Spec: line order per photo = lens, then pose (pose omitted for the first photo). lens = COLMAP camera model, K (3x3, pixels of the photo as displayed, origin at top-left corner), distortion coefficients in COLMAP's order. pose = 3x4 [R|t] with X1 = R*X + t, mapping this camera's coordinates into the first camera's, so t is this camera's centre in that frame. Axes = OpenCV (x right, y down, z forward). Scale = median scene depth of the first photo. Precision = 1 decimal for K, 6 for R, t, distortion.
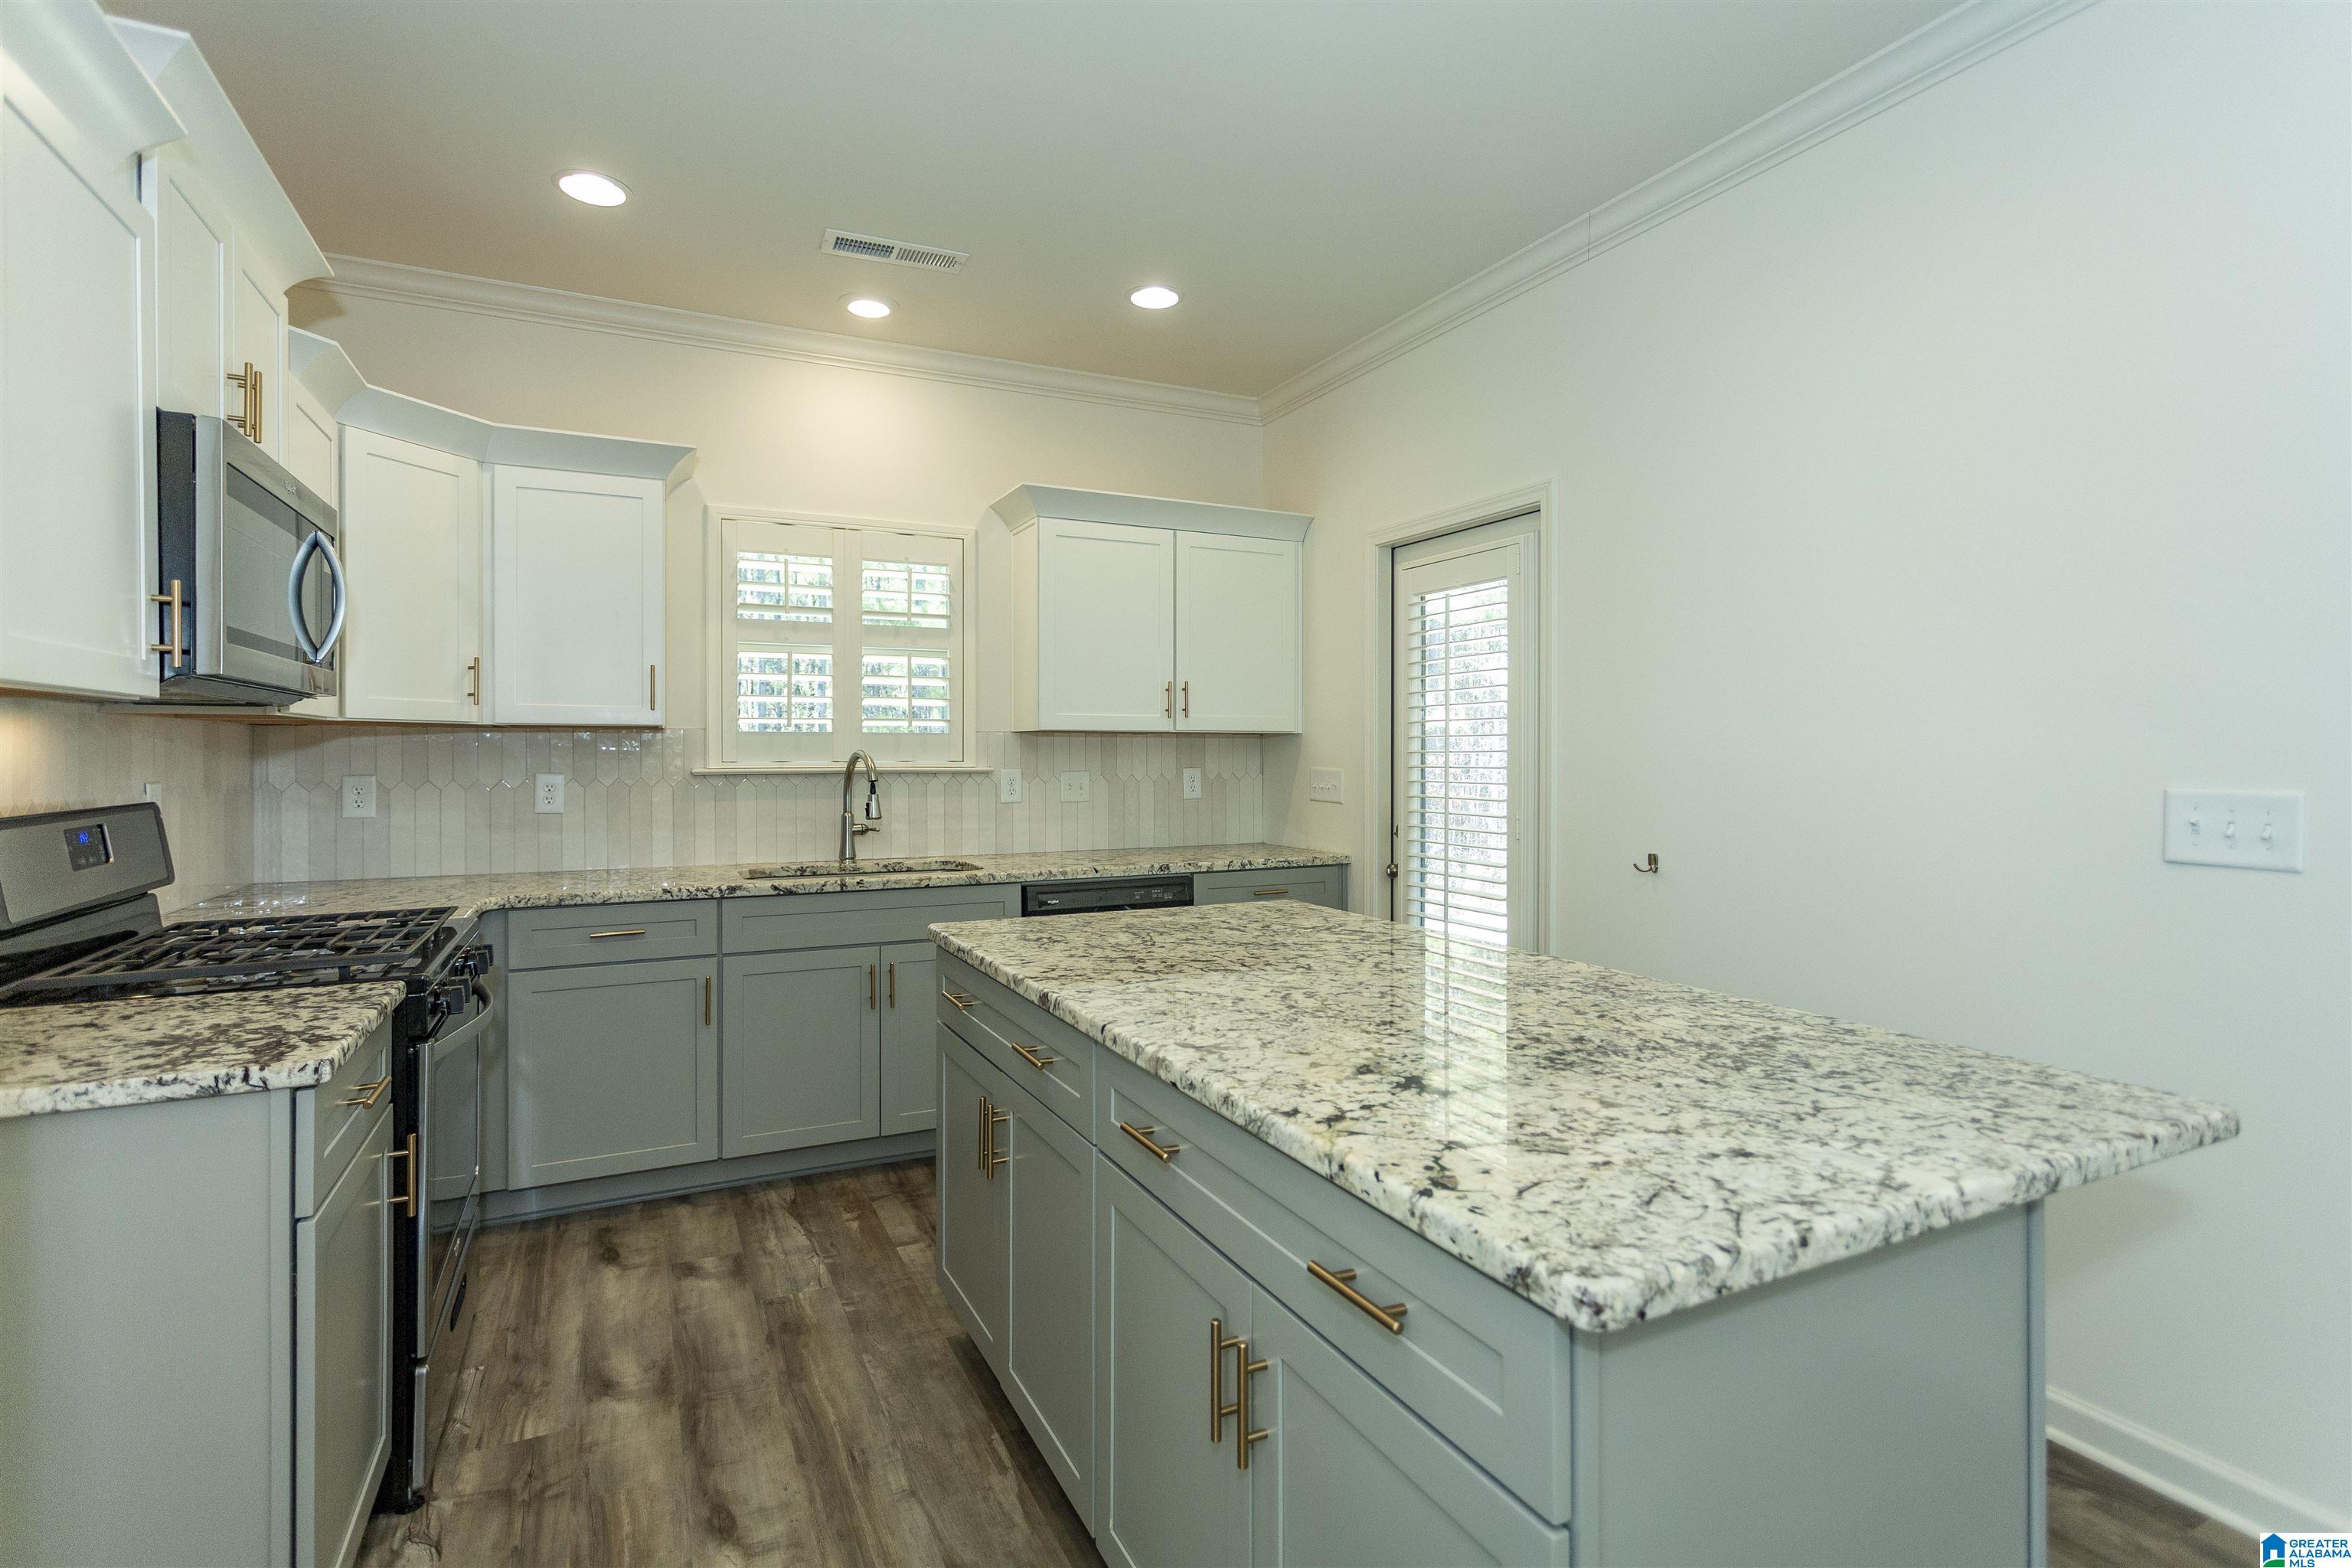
lens RADIAL K [[1116.9, 0, 1168.6], [0, 1116.9, 751.6], [0, 0, 1]] dist [0.000812, 0.001148]
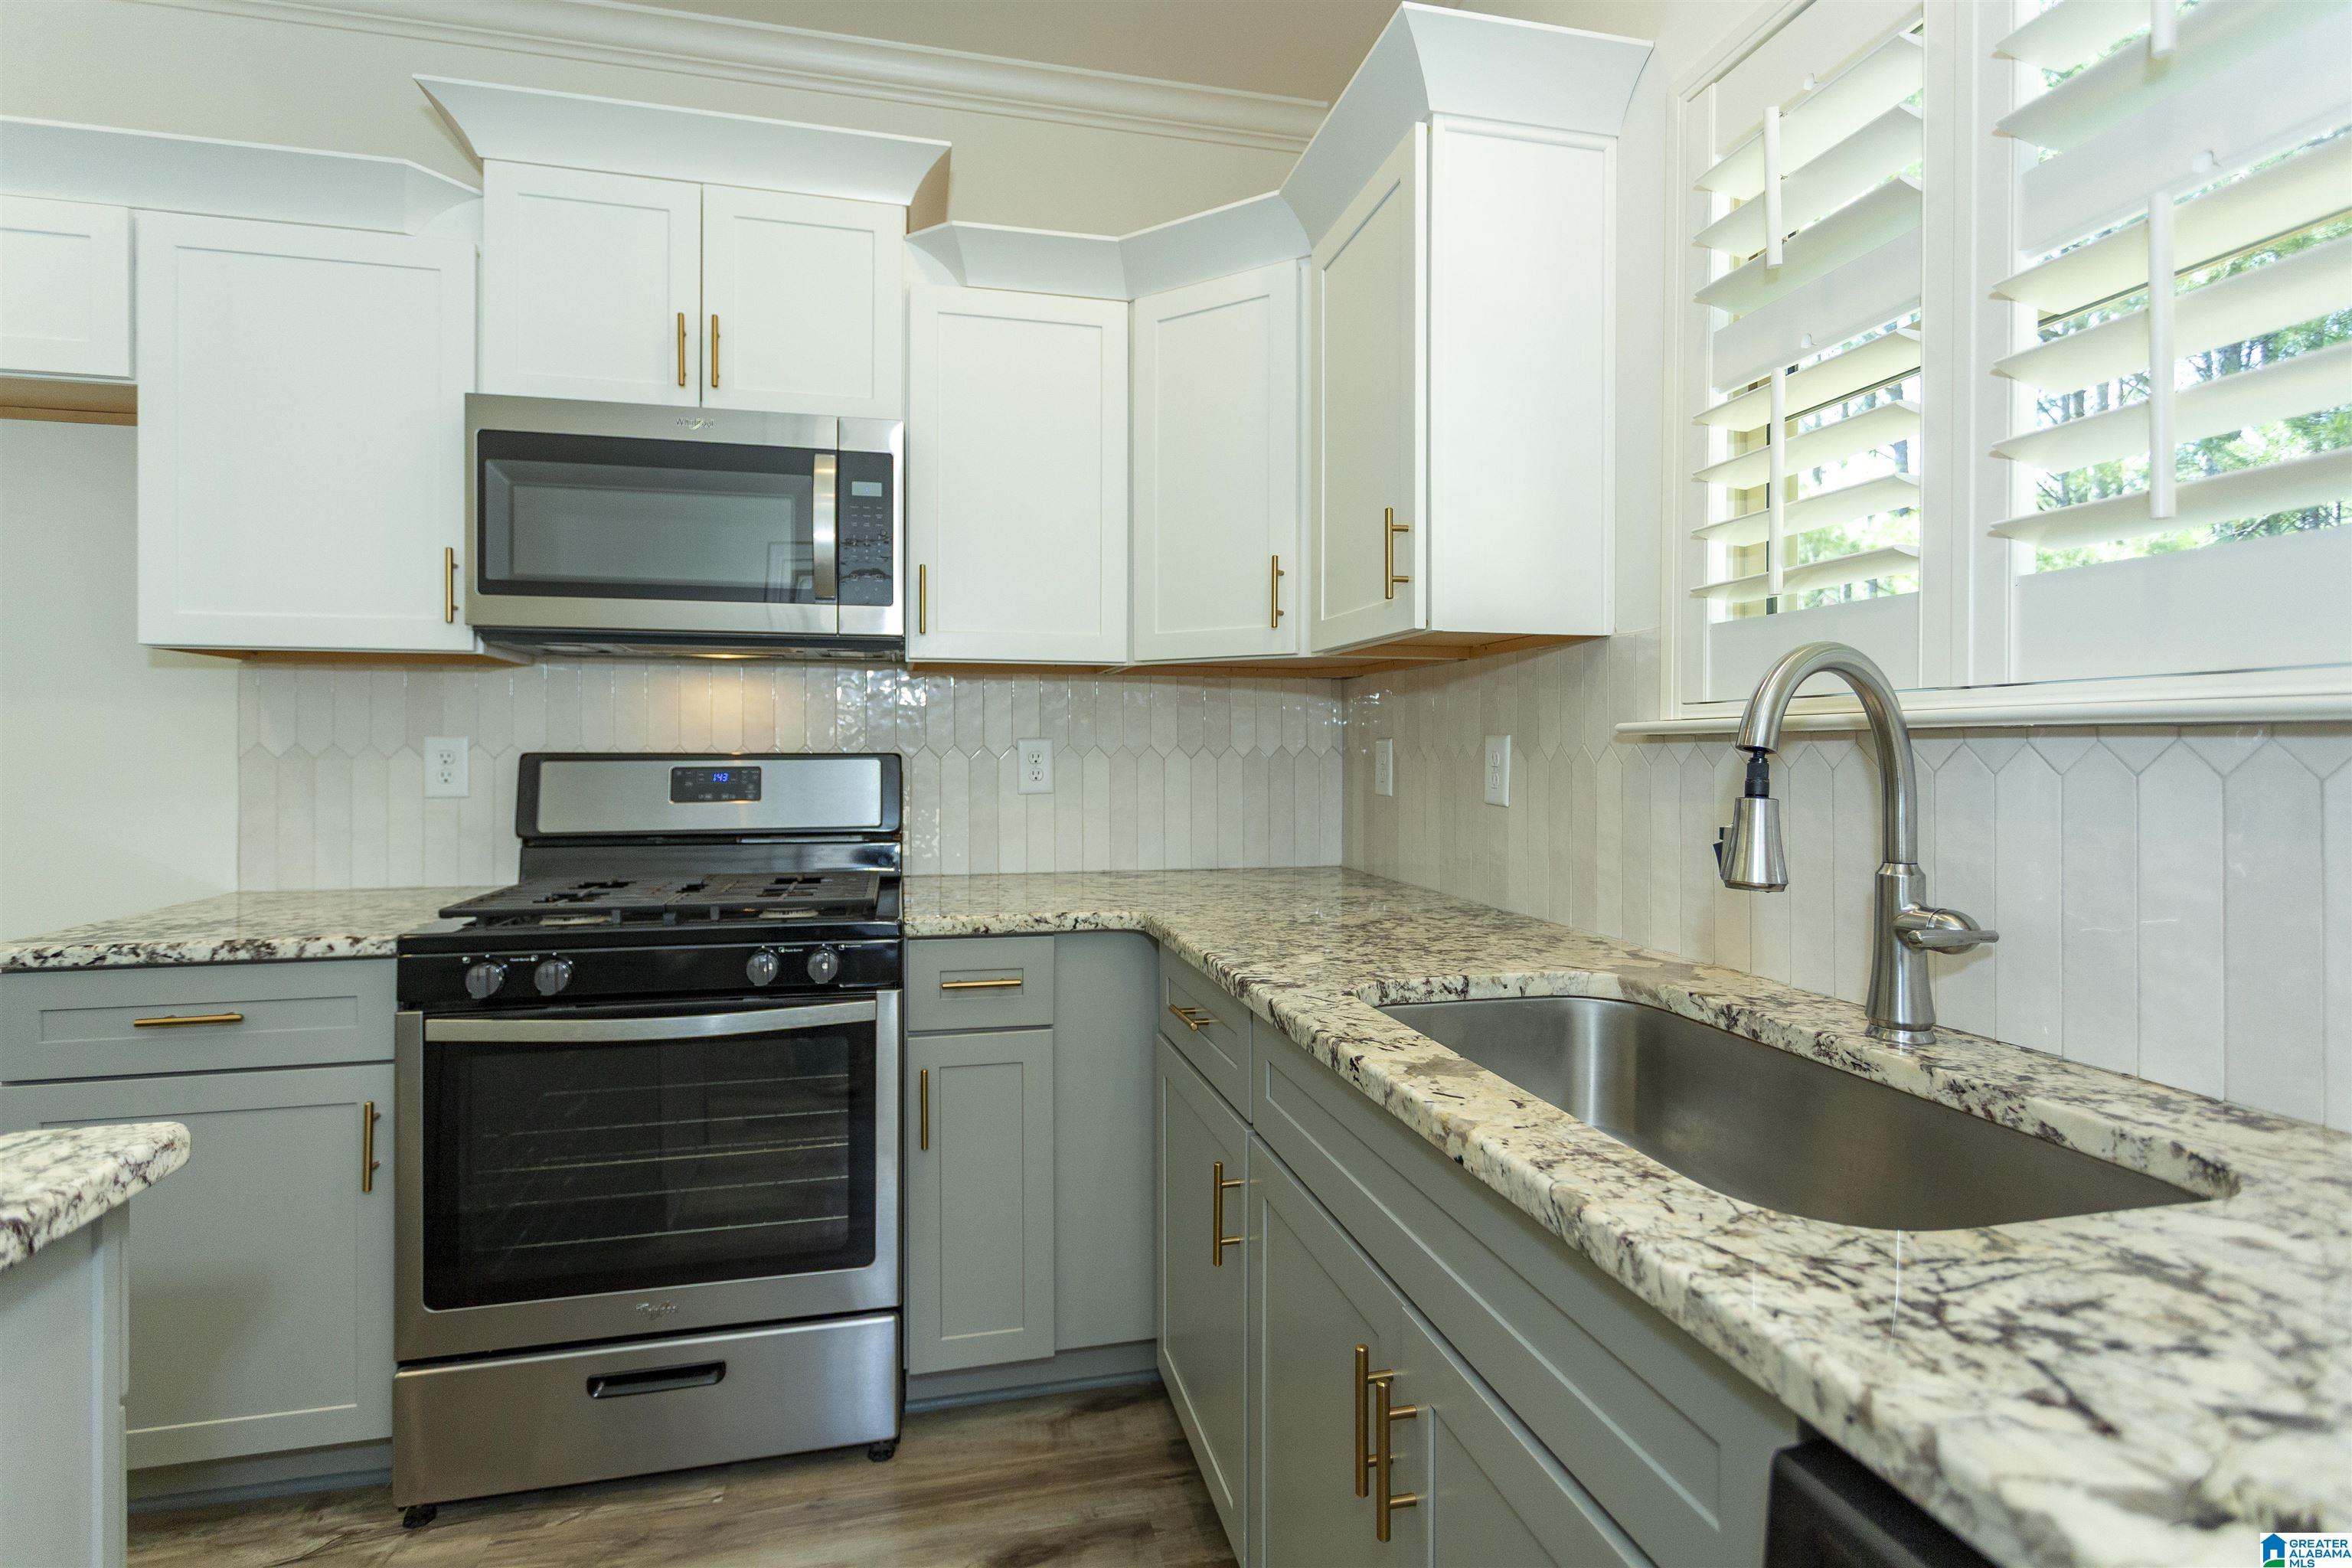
lens RADIAL K [[1116.9, 0, 1168.6], [0, 1116.9, 751.6], [0, 0, 1]] dist [0.000812, 0.001148]
pose [[-0.218009, 0.000486, -0.975947, 0.037962], [-0.000750, 0.999999, 0.000666, 0.026643], [0.975946, 0.000877, -0.218009, 0.924917]]
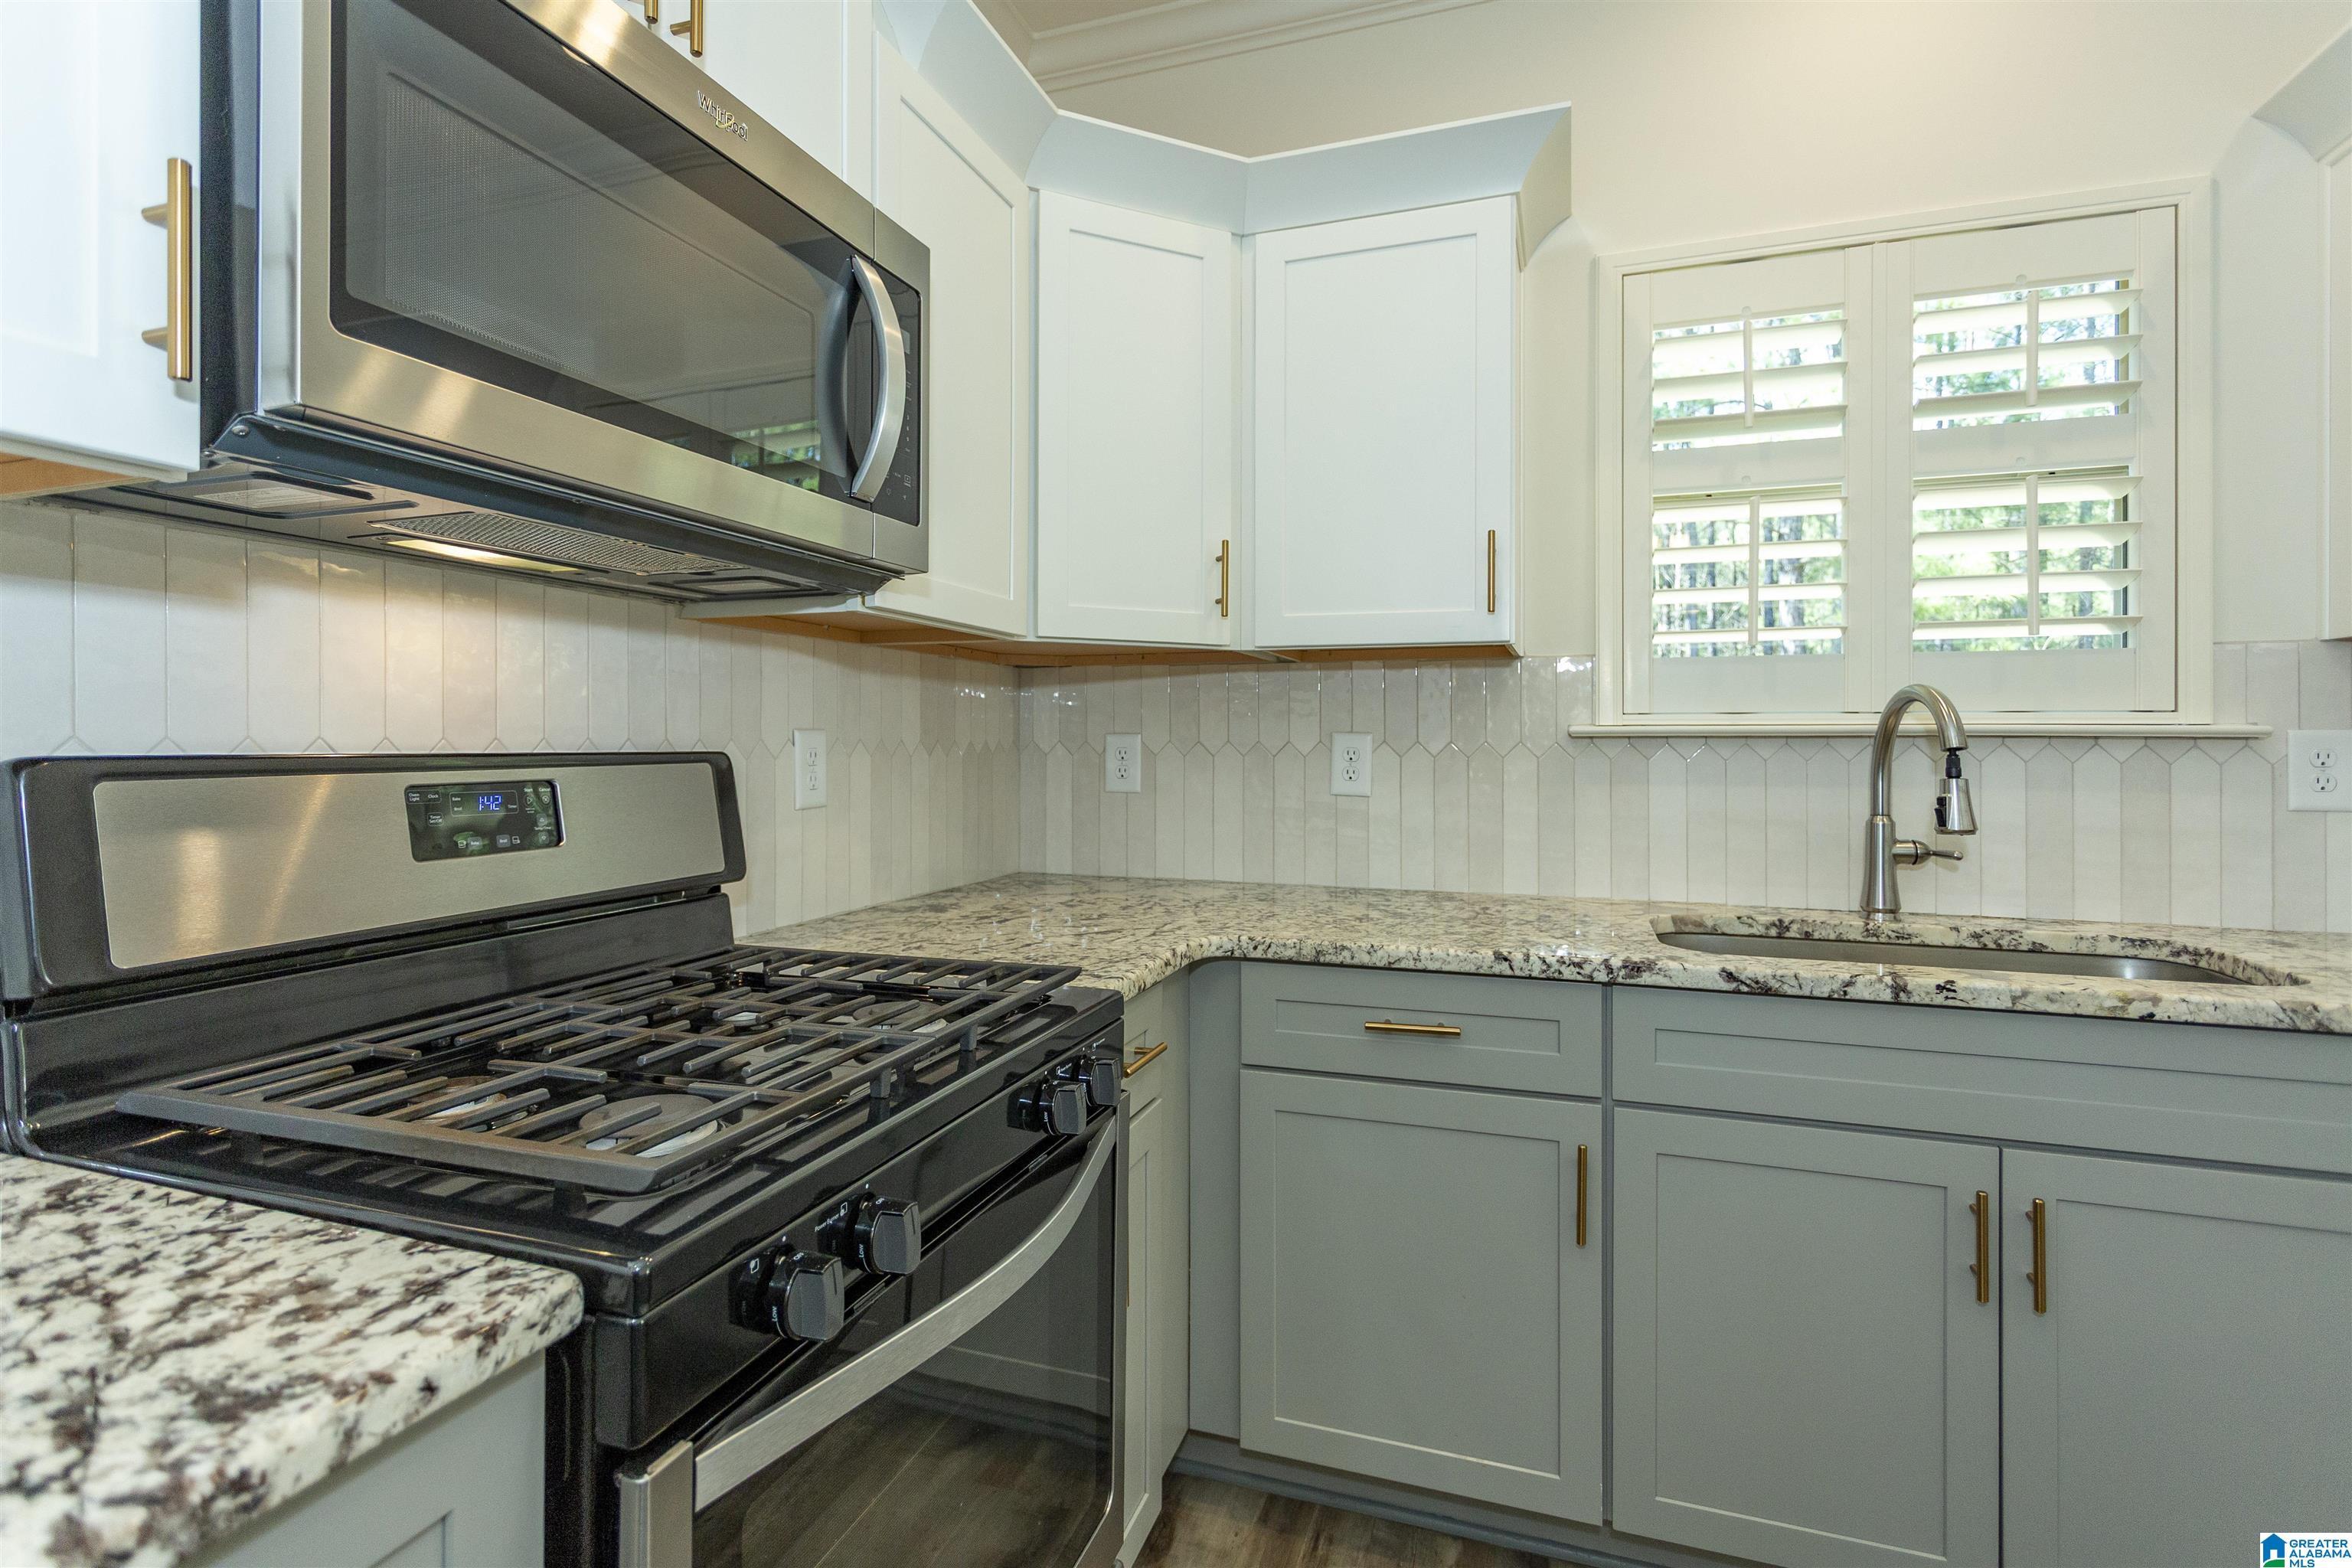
lens RADIAL K [[1131.1, 0, 1159.8], [0, 1131.1, 735.2], [0, 0, 1]] dist [0.001510, 0.000683]
pose [[0.703358, -0.002106, -0.710833, -0.165600], [-0.002576, 0.999981, -0.005512, 0.024037], [0.710831, 0.005708, 0.703339, 0.450679]]
